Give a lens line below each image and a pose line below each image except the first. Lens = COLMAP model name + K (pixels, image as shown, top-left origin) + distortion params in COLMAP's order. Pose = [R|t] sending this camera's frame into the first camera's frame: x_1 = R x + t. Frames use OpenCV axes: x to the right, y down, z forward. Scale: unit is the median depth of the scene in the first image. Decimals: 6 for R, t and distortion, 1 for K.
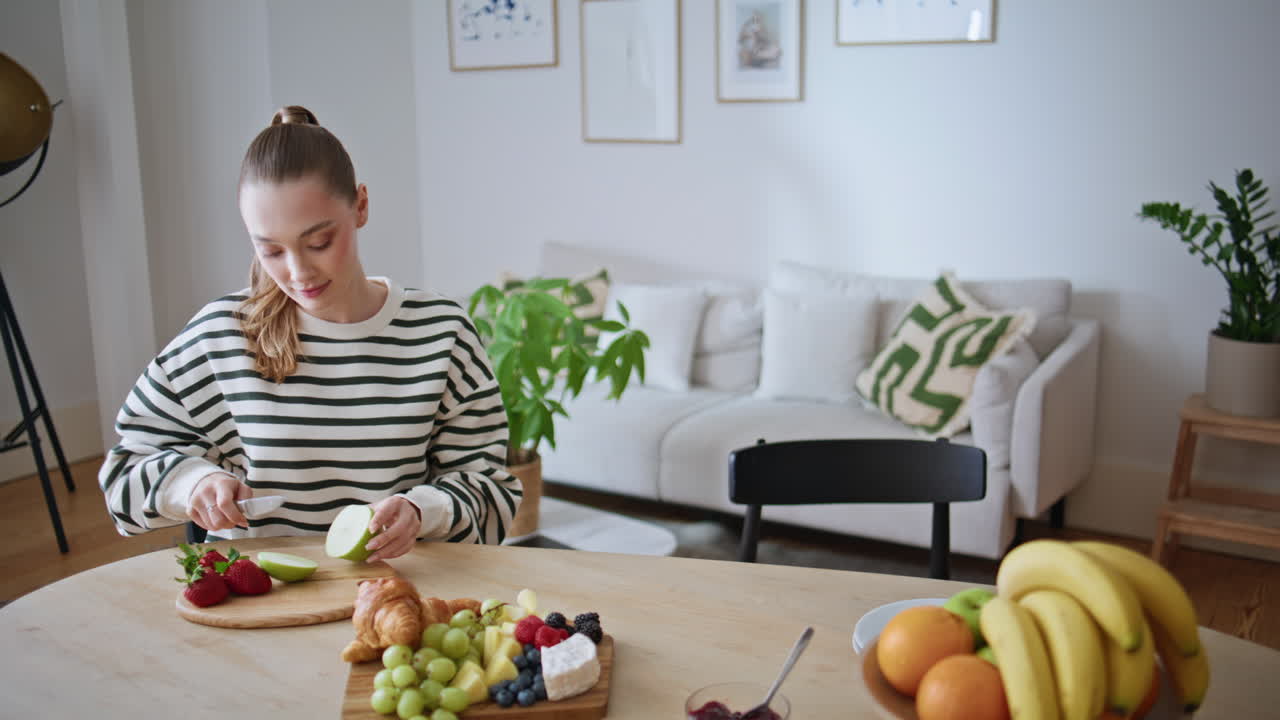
lens RADIAL K [[1298.8, 0, 640.0], [0, 1298.8, 360.0], [0, 0, 1]] dist [-0.064449, 0.013245]
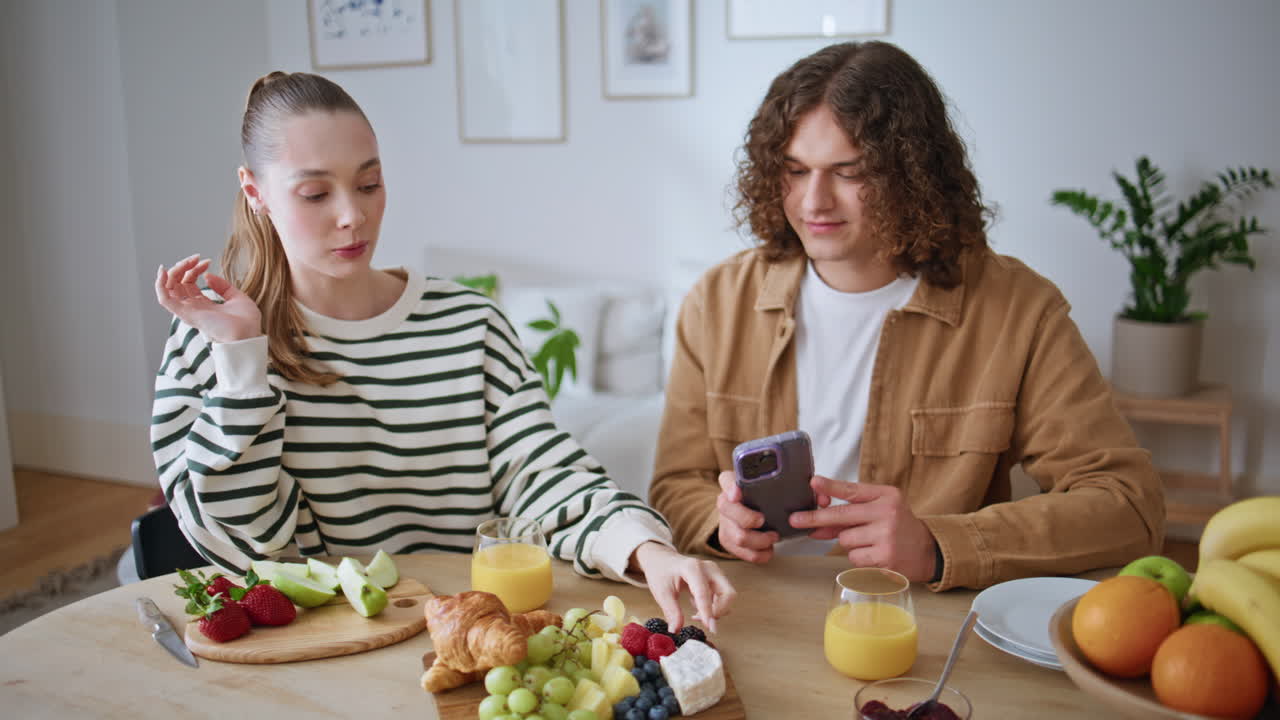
lens RADIAL K [[1298.8, 0, 640.0], [0, 1298.8, 360.0], [0, 0, 1]] dist [-0.064449, 0.013245]
pose [[0.986735, -0.033763, 0.158788, -0.181902], [0.035967, 0.999292, -0.011025, 0.020809], [-0.158303, 0.016590, 0.987251, 0.092622]]
